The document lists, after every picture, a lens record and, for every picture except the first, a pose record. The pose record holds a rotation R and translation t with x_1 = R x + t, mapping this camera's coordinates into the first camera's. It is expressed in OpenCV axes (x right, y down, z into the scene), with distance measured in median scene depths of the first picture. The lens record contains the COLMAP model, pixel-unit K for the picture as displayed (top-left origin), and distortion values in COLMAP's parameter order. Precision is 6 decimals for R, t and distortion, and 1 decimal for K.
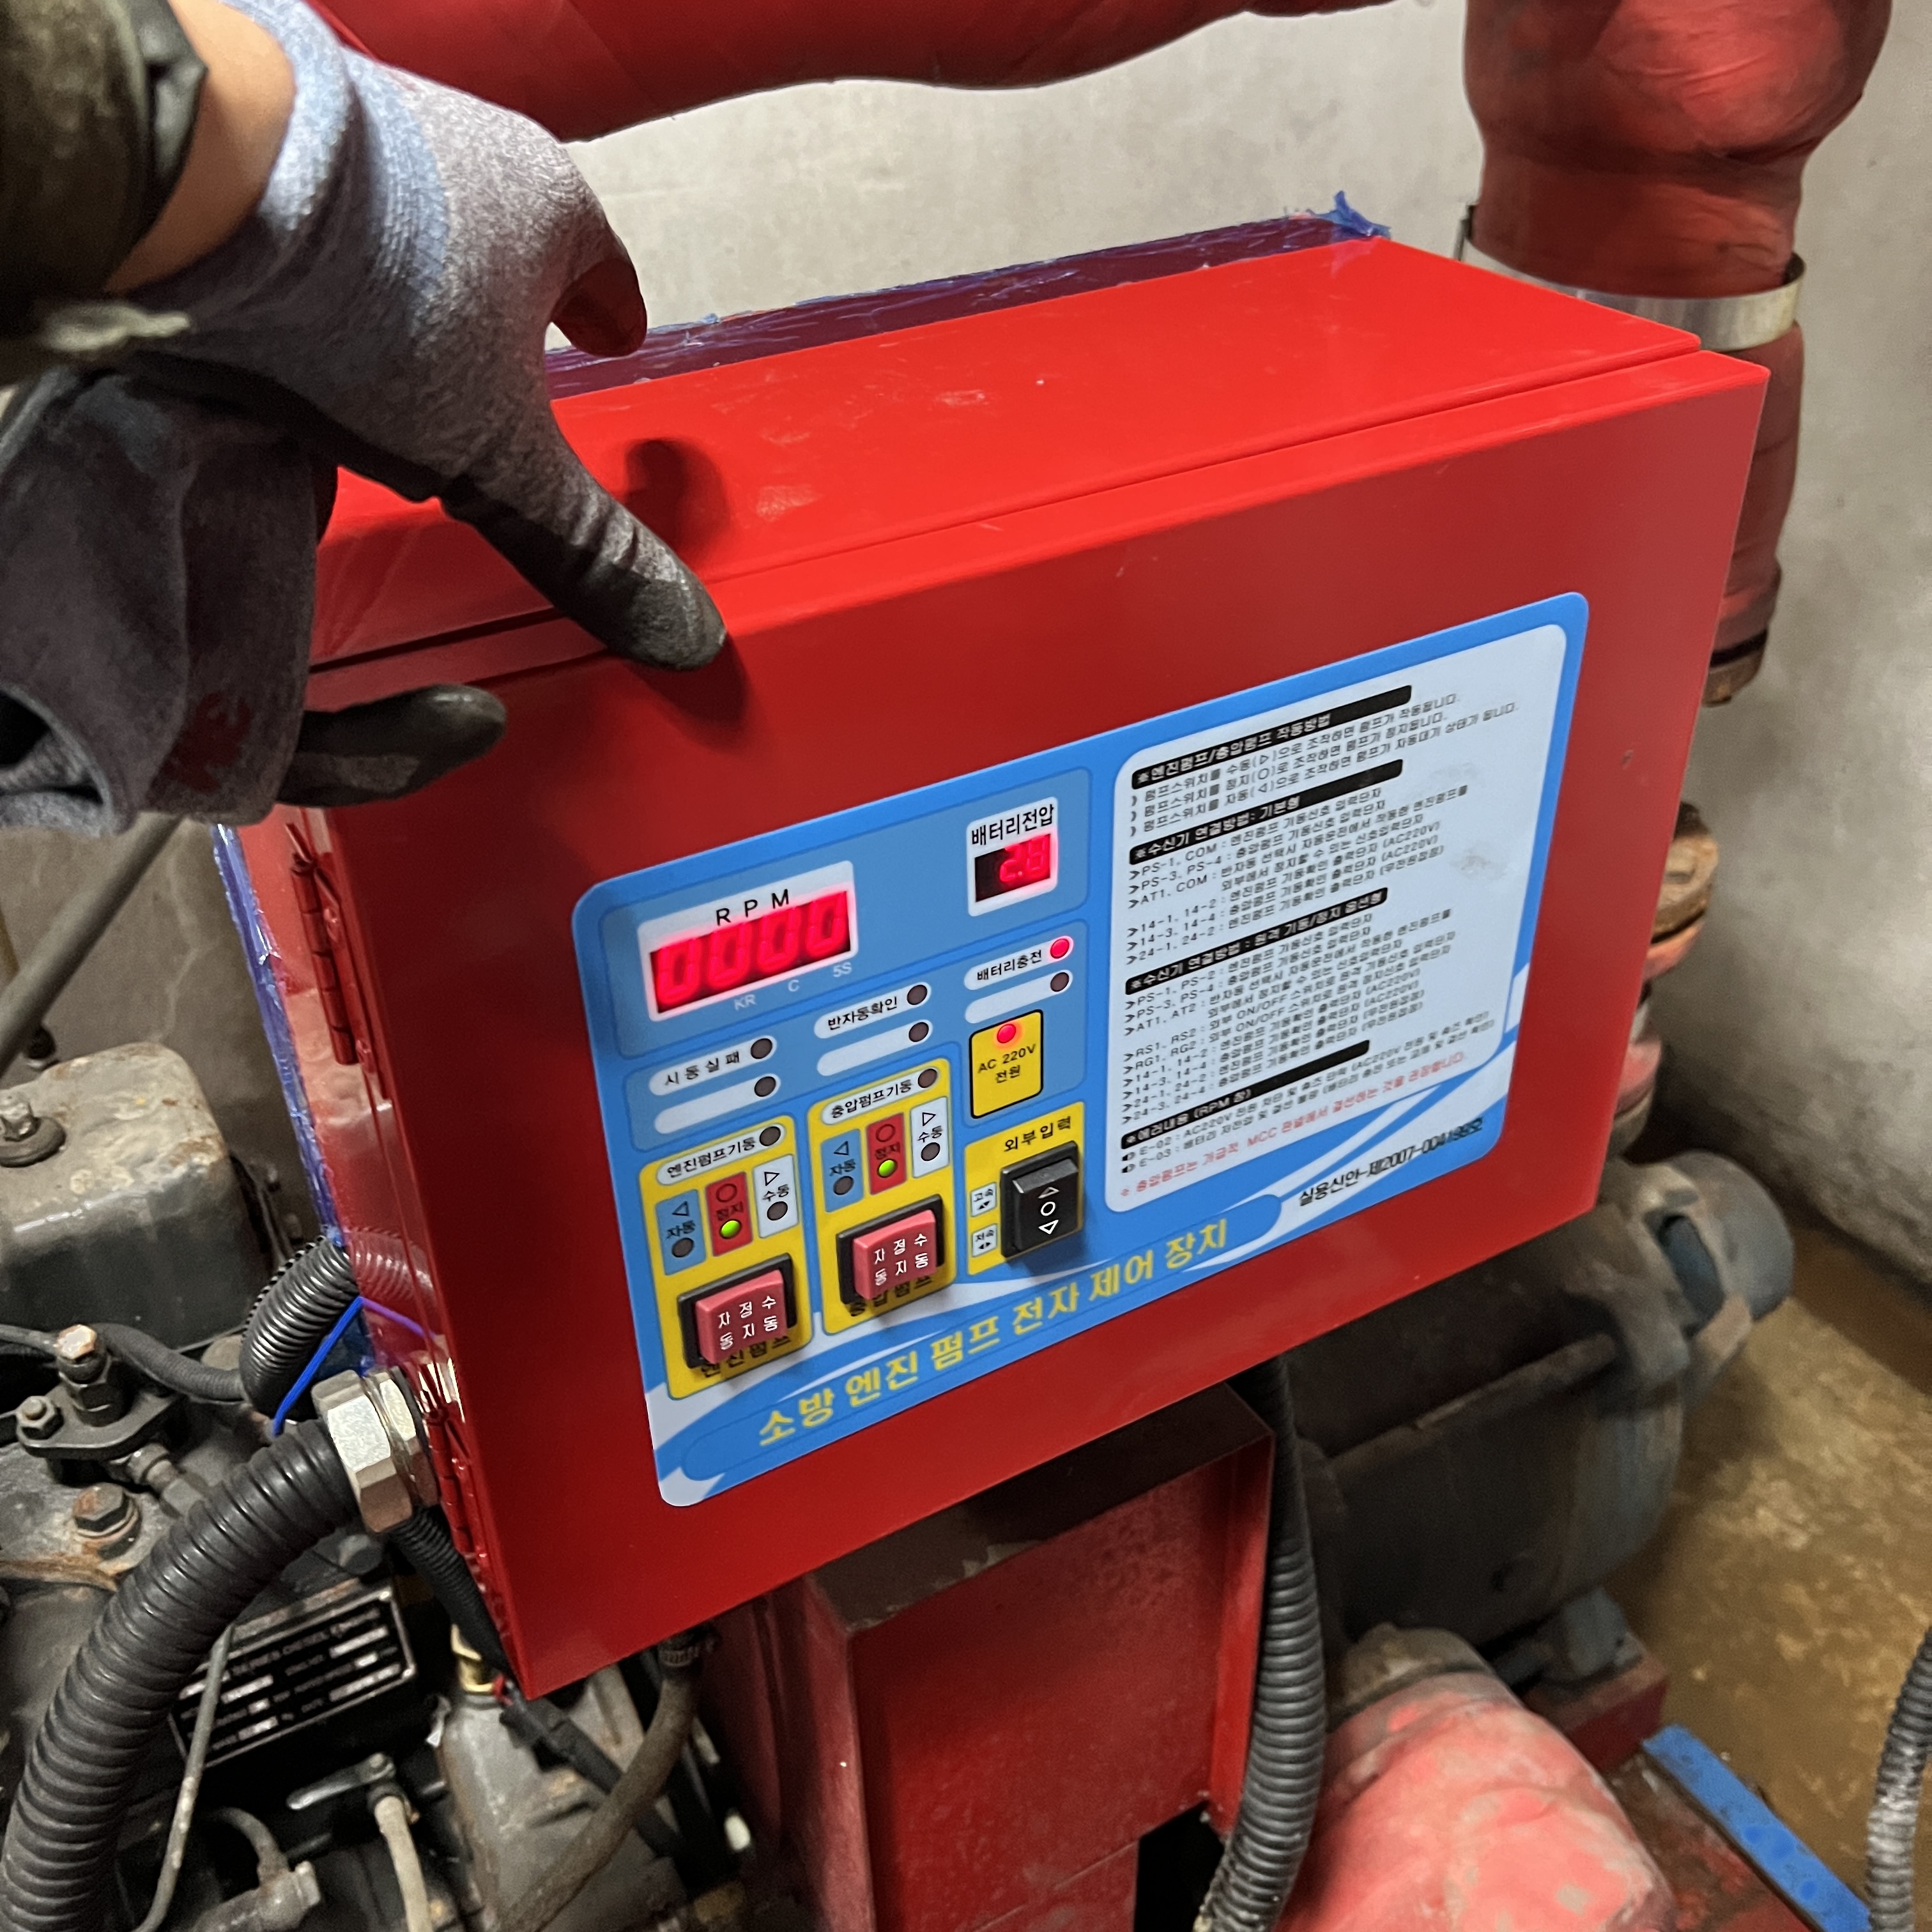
lens RADIAL K [[1923.2, 0, 920.8], [0, 1923.2, 939.8], [0, 0, 1]] dist [0.041396, -0.046370]
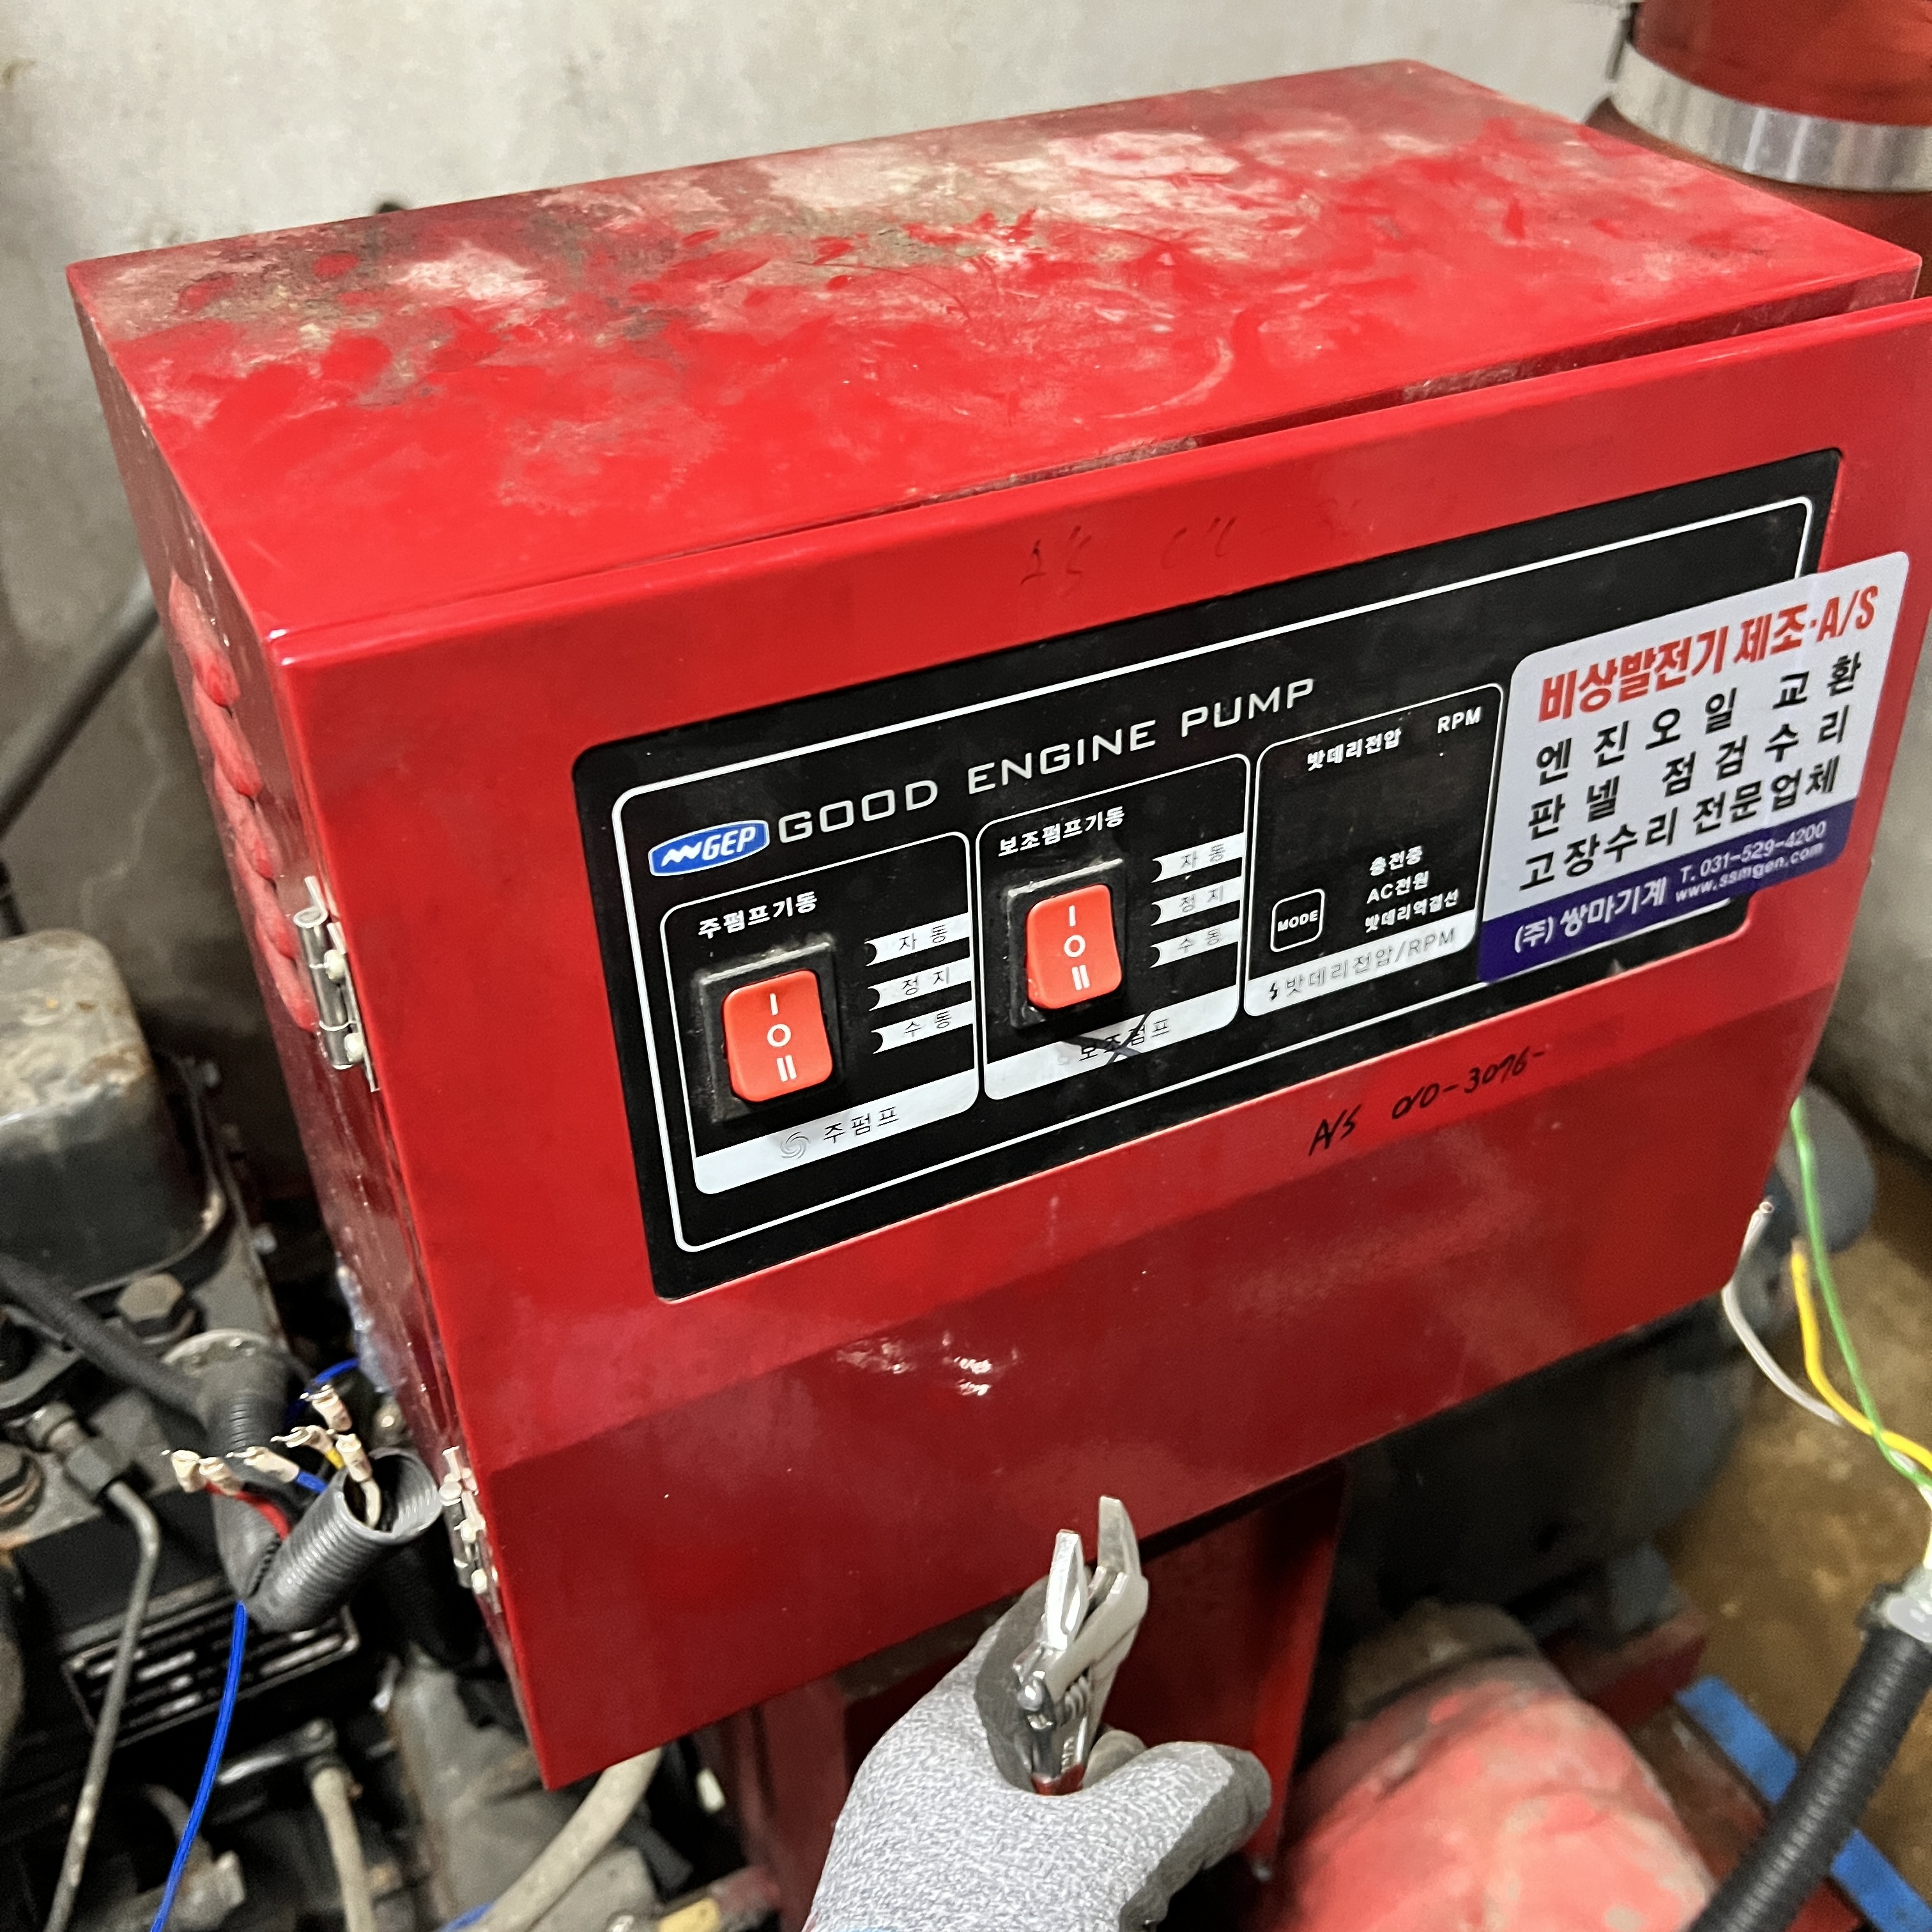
lens RADIAL K [[1959.2, 0, 836.1], [0, 1959.2, 964.4], [0, 0, 1]] dist [0.080015, -0.165346]
pose [[0.997700, 0.048660, -0.047194, -0.013152], [-0.043880, 0.994266, 0.097519, -0.034056], [0.051669, -0.095224, 0.994114, 0.138577]]
